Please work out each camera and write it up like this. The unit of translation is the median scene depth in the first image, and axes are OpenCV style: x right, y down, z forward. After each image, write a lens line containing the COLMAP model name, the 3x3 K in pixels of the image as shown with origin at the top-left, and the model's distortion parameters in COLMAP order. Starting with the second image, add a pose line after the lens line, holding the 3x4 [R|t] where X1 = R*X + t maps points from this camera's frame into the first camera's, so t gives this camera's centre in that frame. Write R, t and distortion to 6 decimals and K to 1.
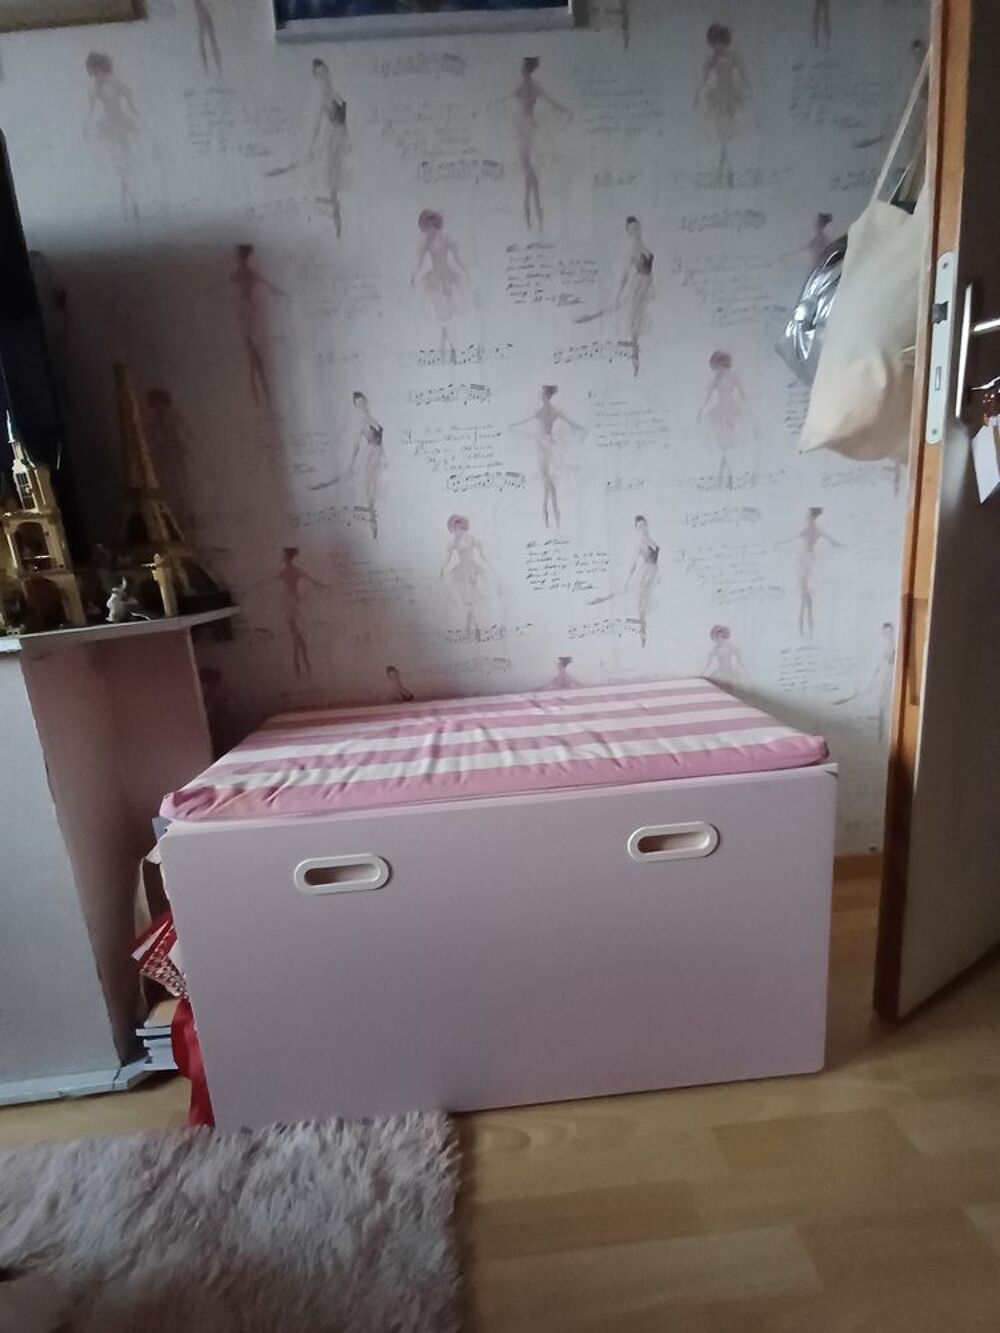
lens RADIAL K [[606.6, 0, 503.9], [0, 606.6, 688.6], [0, 0, 1]] dist [0.016023, -0.014248]
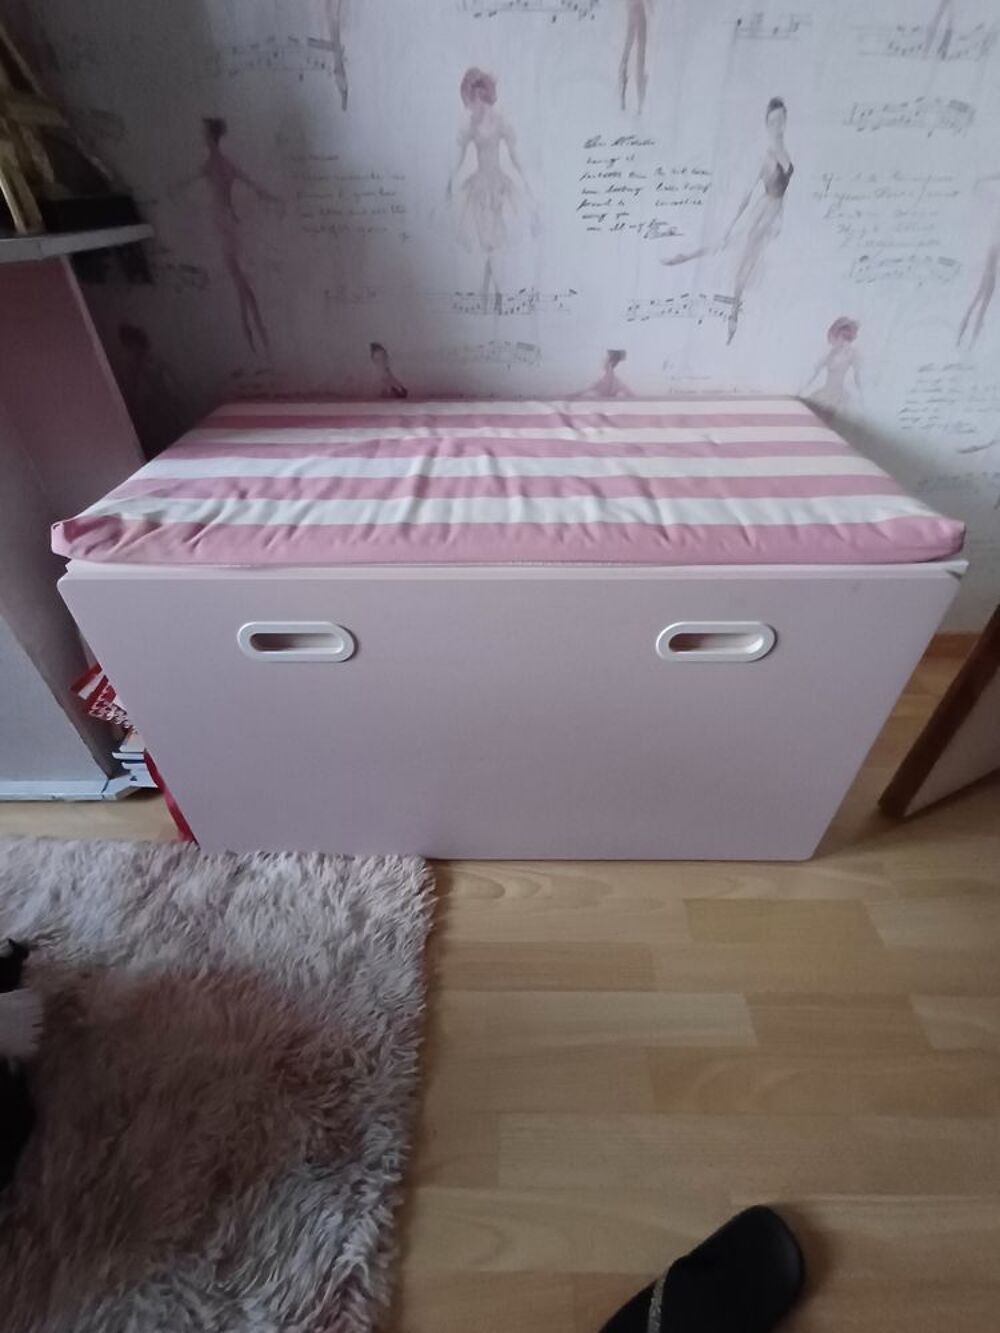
lens RADIAL K [[606.6, 0, 503.9], [0, 606.6, 688.6], [0, 0, 1]] dist [0.016023, -0.014248]
pose [[0.995355, 0.095592, -0.011460, 0.021042], [-0.079310, 0.881597, 0.465292, -0.034987], [0.054581, -0.462222, 0.885083, 0.248720]]
